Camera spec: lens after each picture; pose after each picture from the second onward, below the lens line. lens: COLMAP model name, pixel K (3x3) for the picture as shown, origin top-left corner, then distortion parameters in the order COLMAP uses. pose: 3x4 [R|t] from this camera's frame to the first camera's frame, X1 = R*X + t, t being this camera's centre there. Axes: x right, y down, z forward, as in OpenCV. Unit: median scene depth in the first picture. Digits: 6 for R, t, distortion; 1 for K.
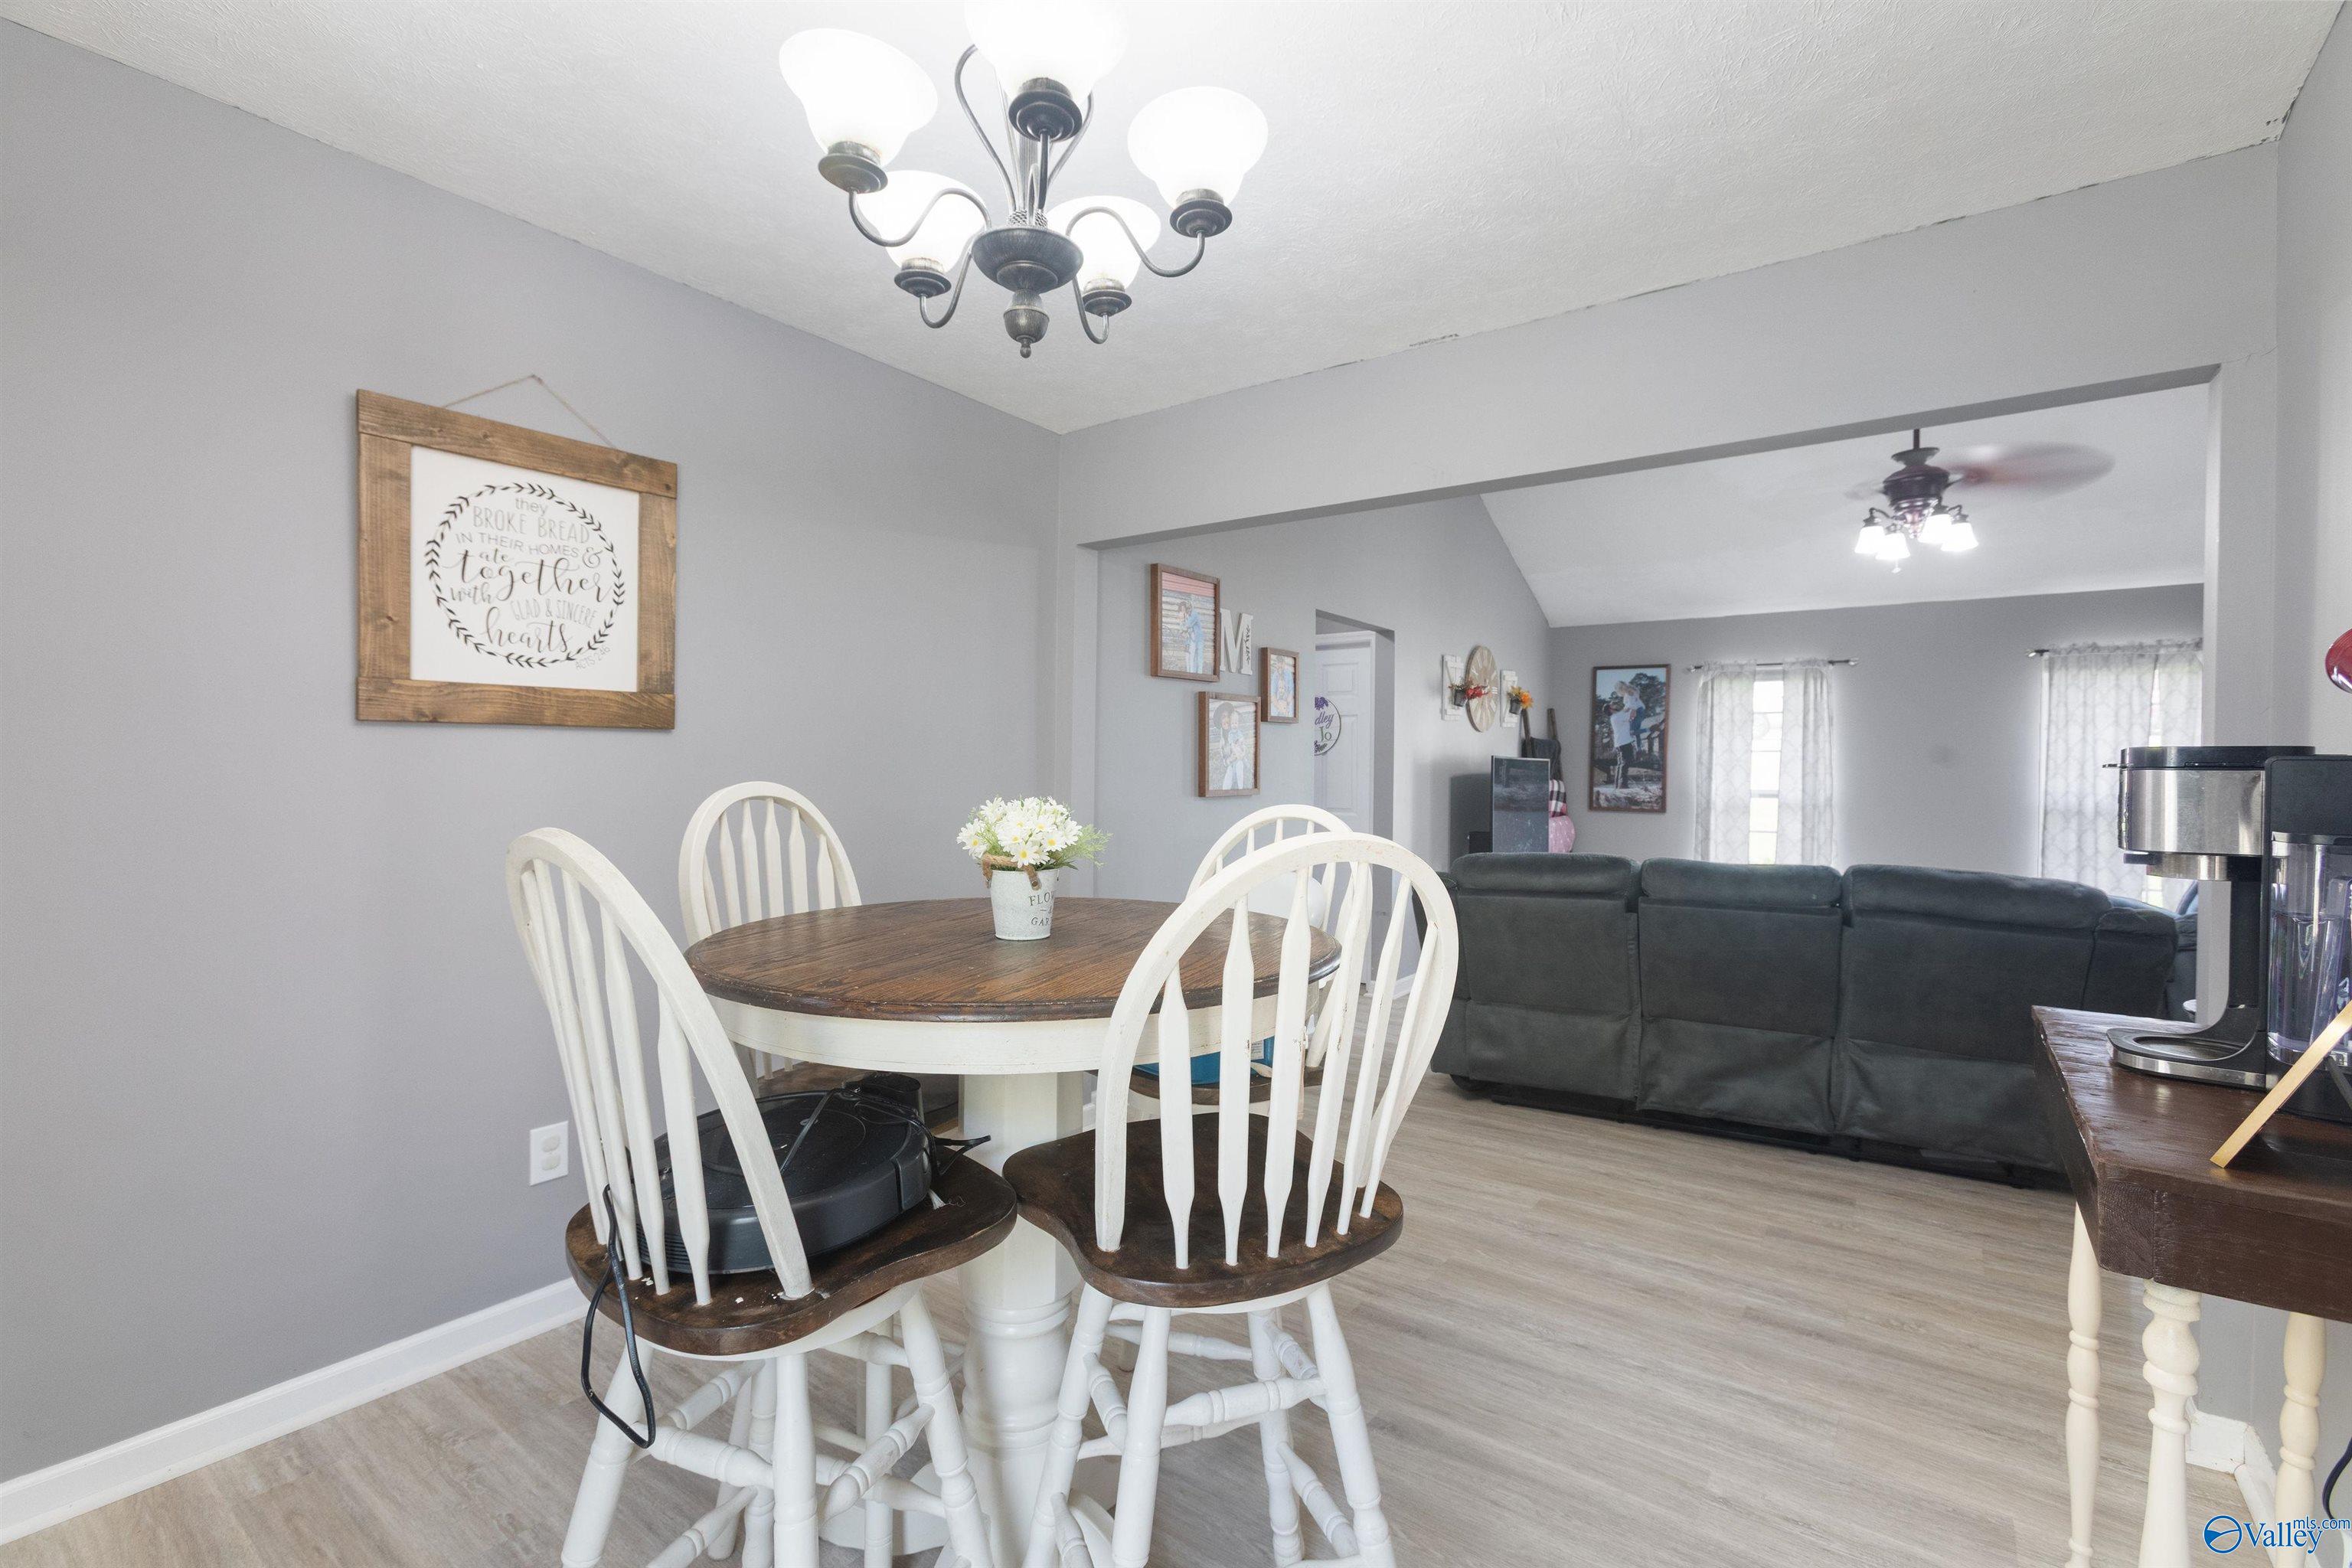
lens RADIAL K [[1040.2, 0, 1171.4], [0, 1040.2, 781.1], [0, 0, 1]] dist [-0.028204, 0.020020]
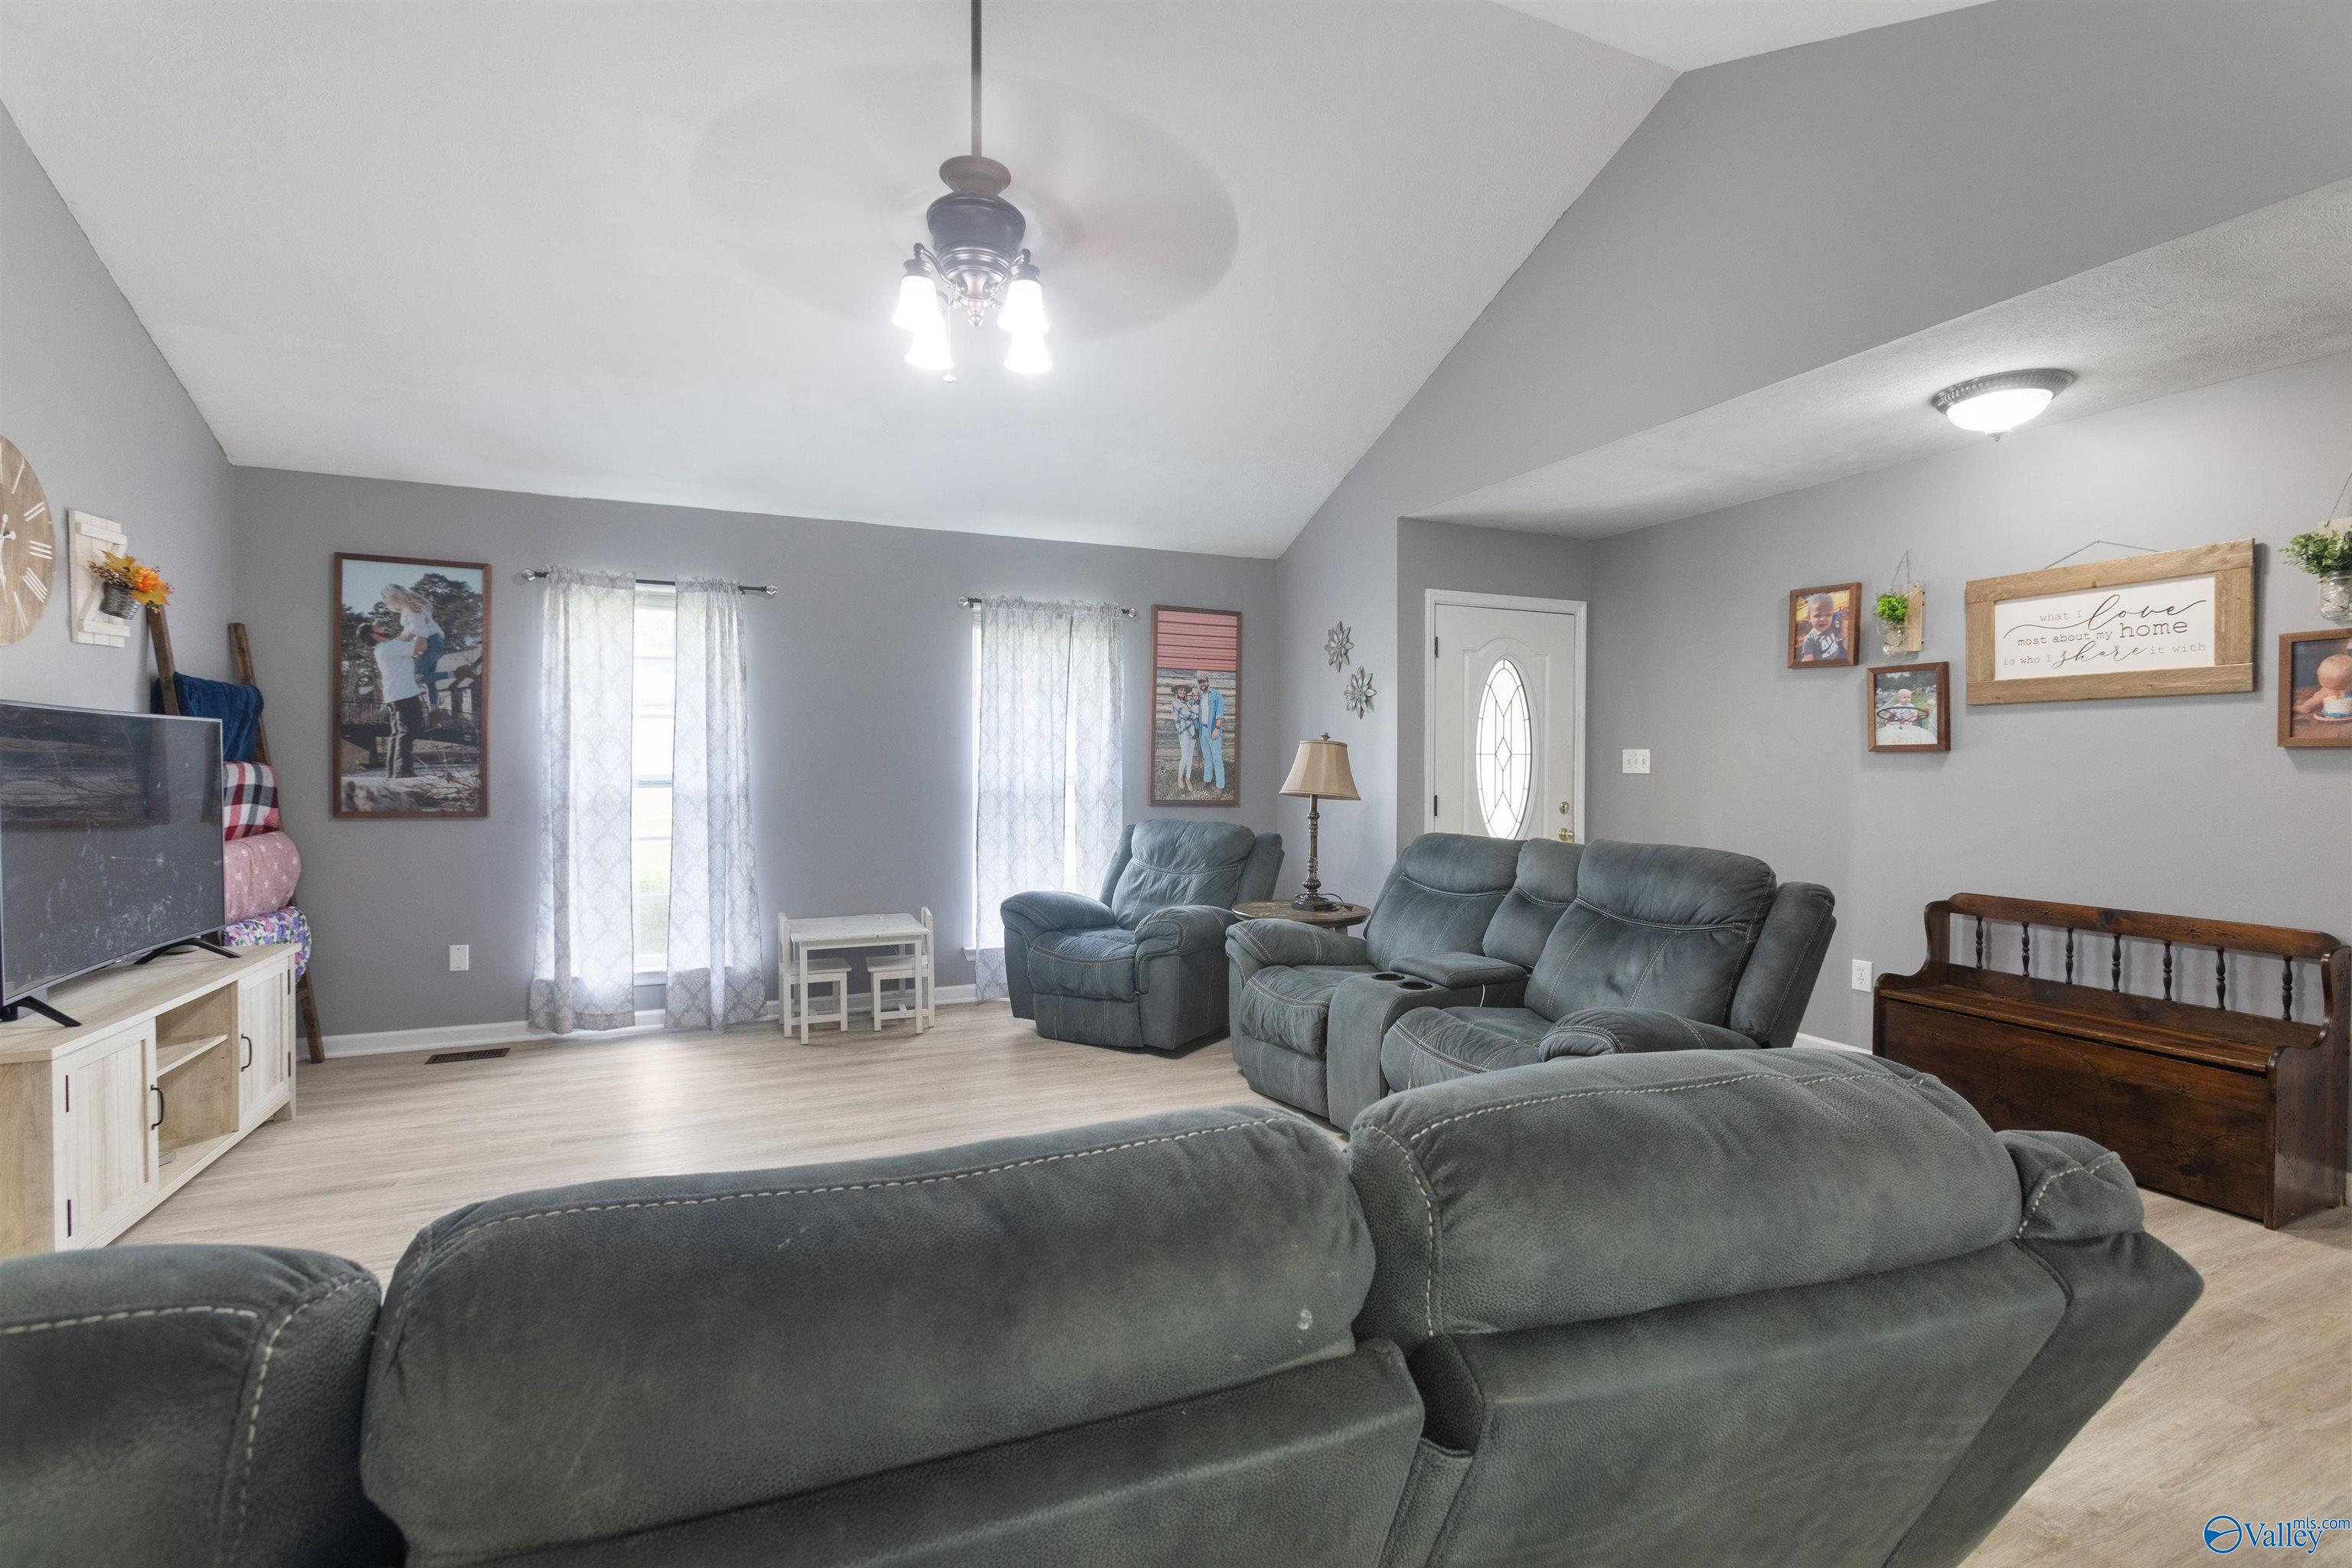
lens RADIAL K [[1040.2, 0, 1171.4], [0, 1040.2, 781.1], [0, 0, 1]] dist [-0.028204, 0.020020]
pose [[0.500461, -0.025132, 0.865394, 0.167254], [0.010501, 0.999681, 0.022959, 0.000880], [-0.865696, -0.002403, 0.500565, 0.374080]]
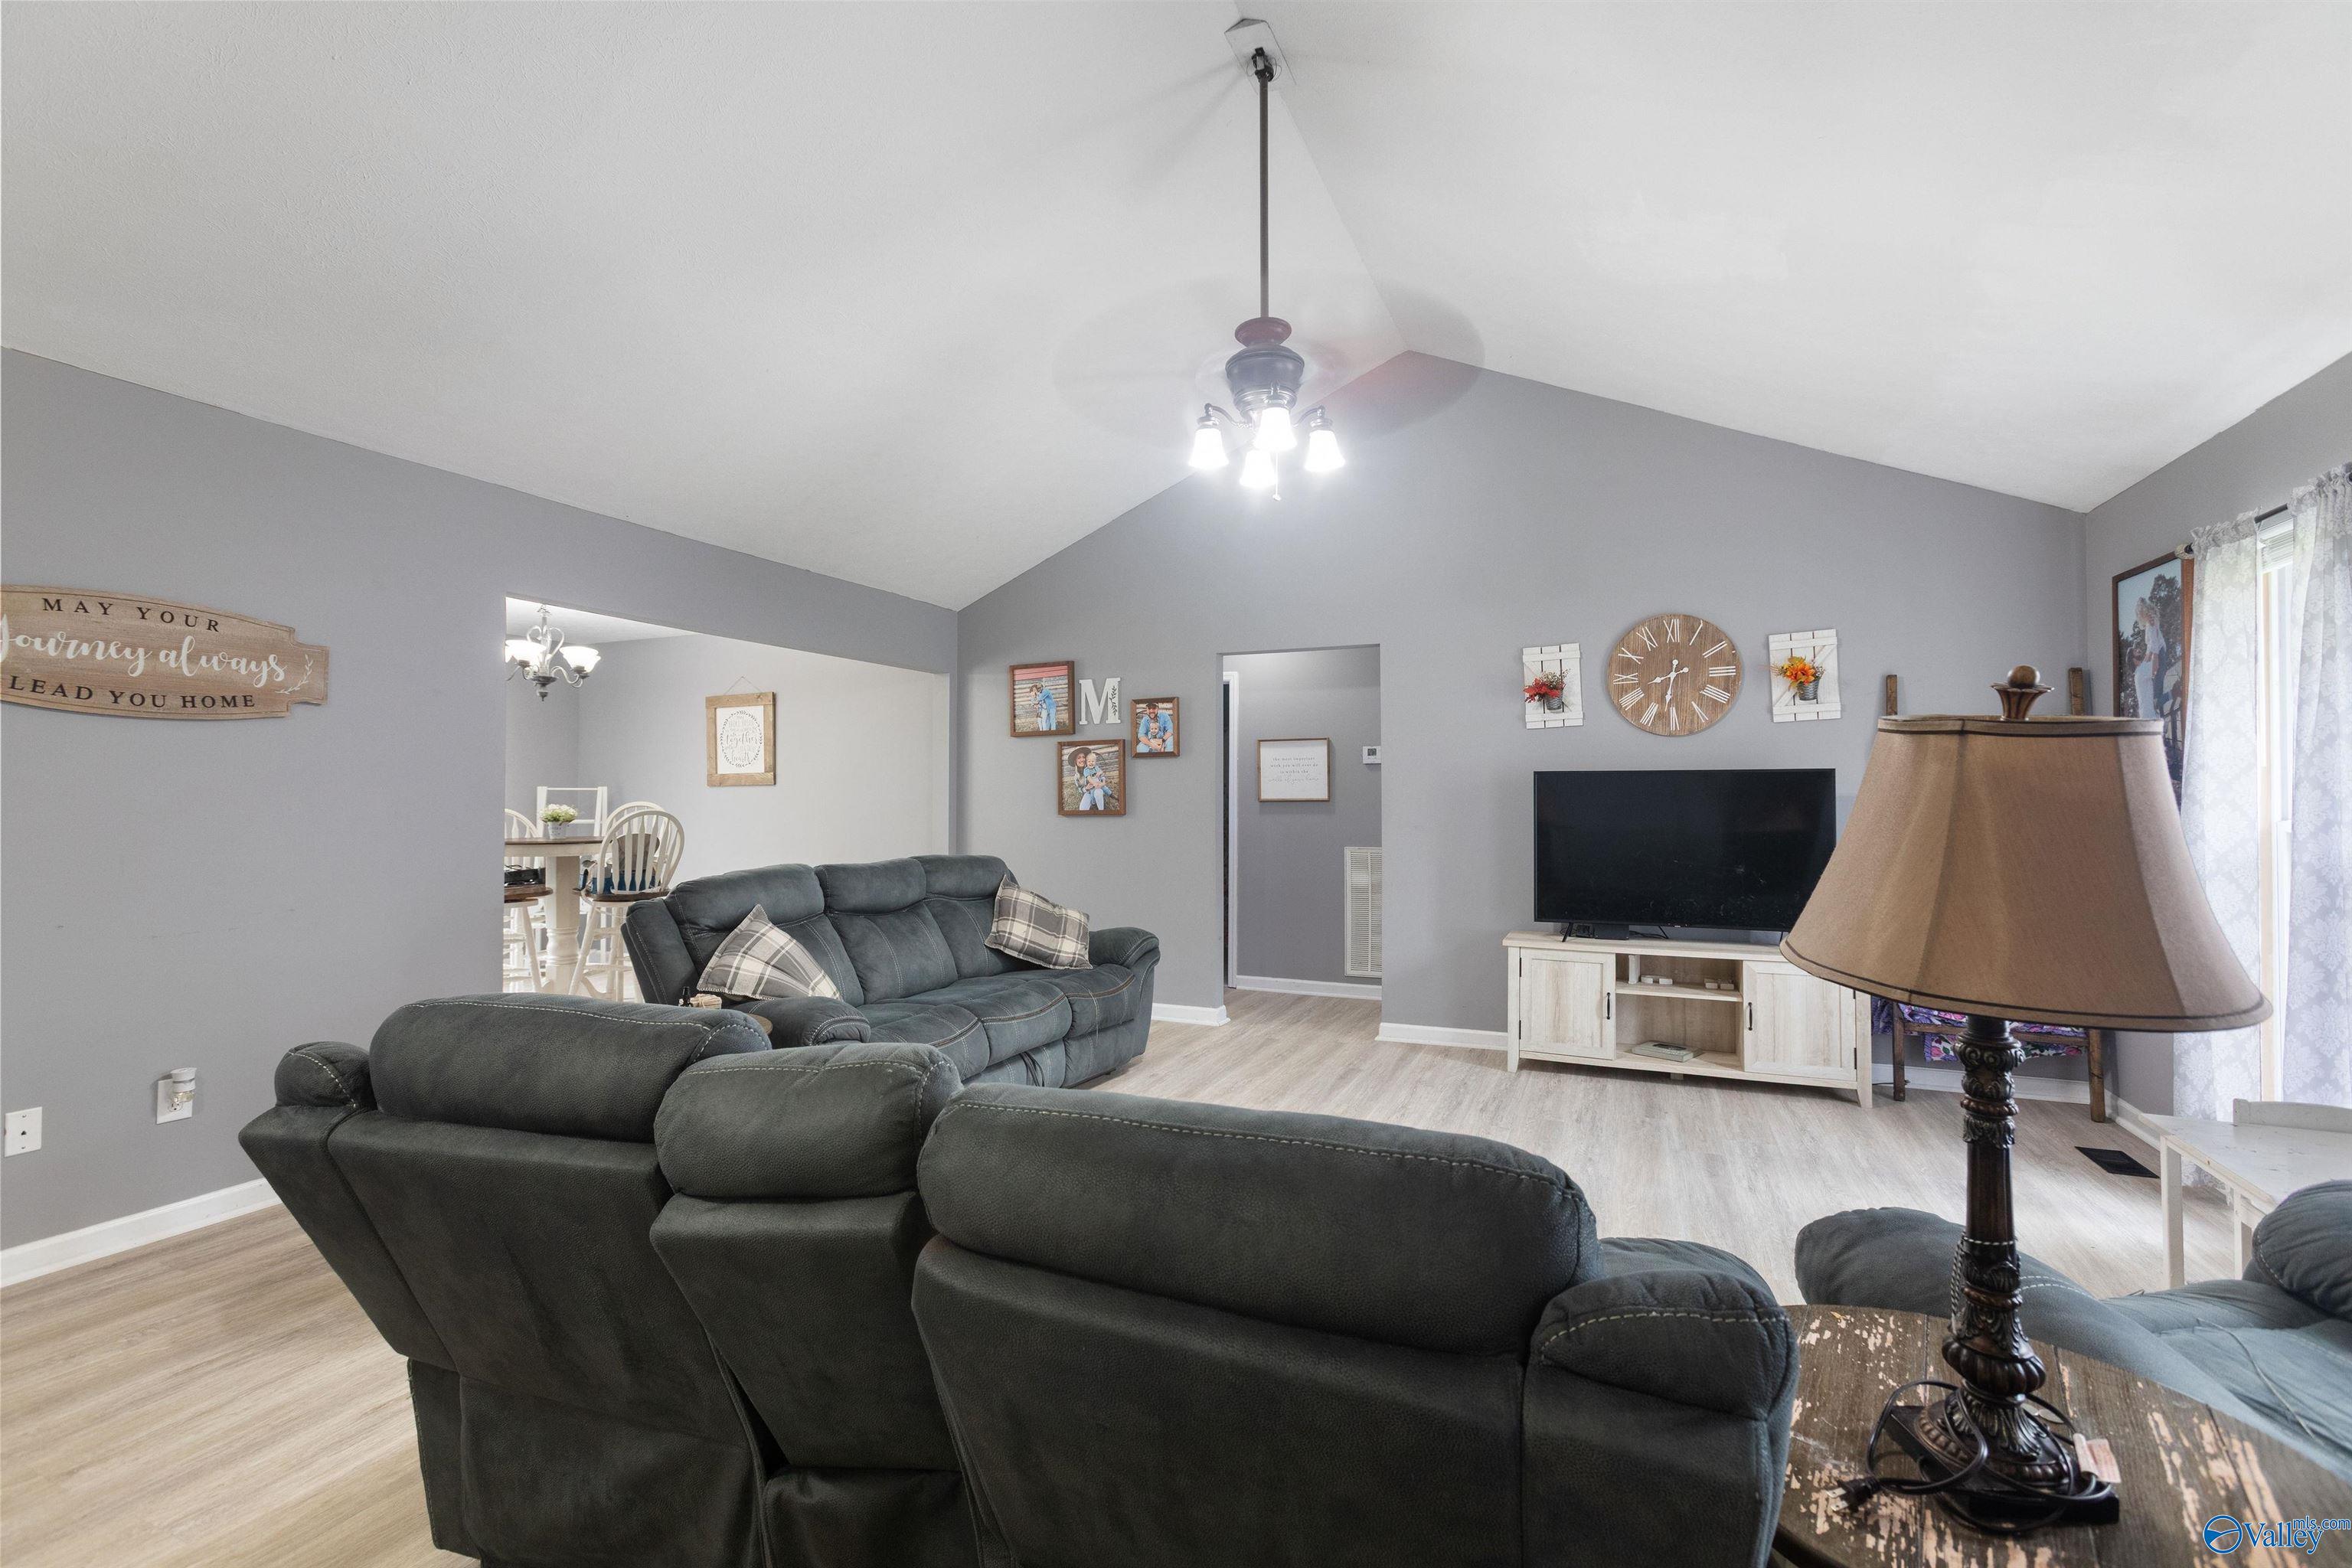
lens RADIAL K [[1040.2, 0, 1171.4], [0, 1040.2, 781.1], [0, 0, 1]] dist [-0.028204, 0.020020]
pose [[0.216803, -0.026039, -0.975868, 0.833339], [-0.005486, 0.999596, -0.027891, 0.004746], [0.976200, 0.011400, 0.216573, 0.474093]]
